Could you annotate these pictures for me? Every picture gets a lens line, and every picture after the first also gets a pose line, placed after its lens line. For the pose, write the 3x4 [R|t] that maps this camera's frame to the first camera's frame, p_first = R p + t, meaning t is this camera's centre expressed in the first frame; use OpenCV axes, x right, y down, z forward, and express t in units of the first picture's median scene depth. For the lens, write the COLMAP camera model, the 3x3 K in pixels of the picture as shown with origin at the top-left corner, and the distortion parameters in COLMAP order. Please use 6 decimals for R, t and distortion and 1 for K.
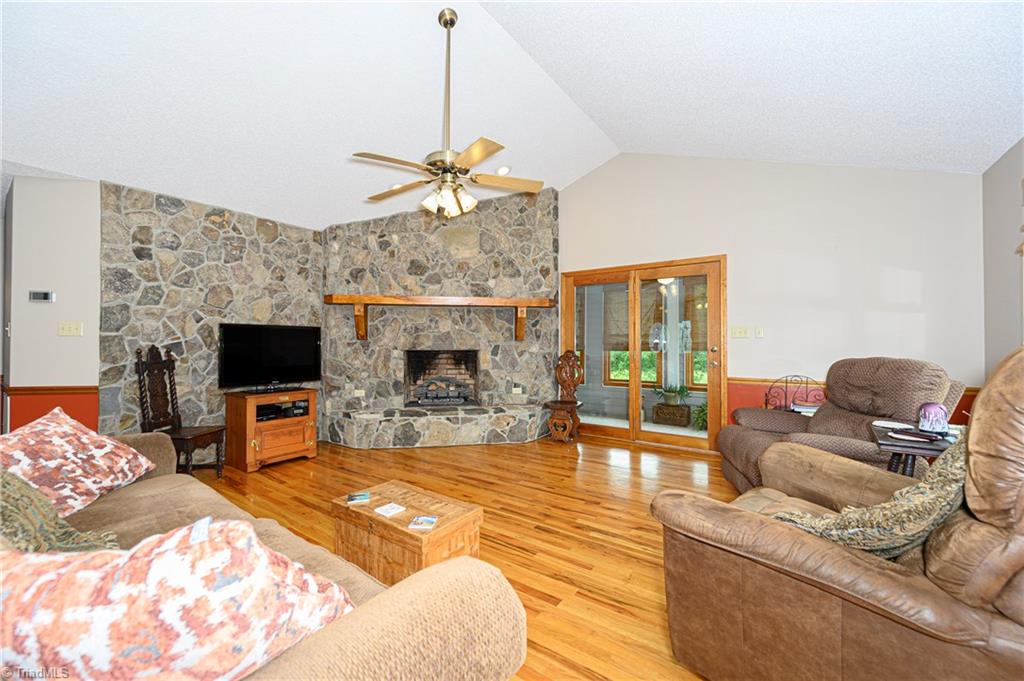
lens RADIAL K [[413.2, 0, 511.8], [0, 413.2, 341.5], [0, 0, 1]] dist [-0.002330, 0.000339]
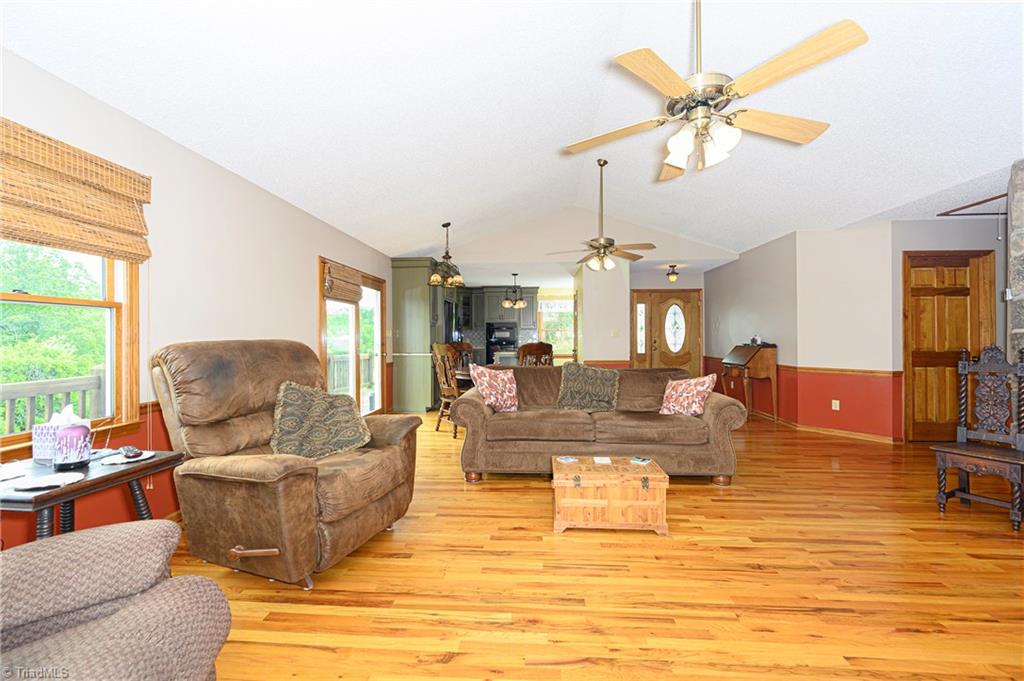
lens RADIAL K [[413.2, 0, 512.7], [0, 413.2, 340.9], [0, 0, 1]] dist [-0.002330, 0.000339]
pose [[-0.851232, -0.000805, -0.524789, 0.546061], [0.004403, 0.999953, -0.008675, 0.007776], [0.524771, -0.009695, -0.851188, 1.578826]]
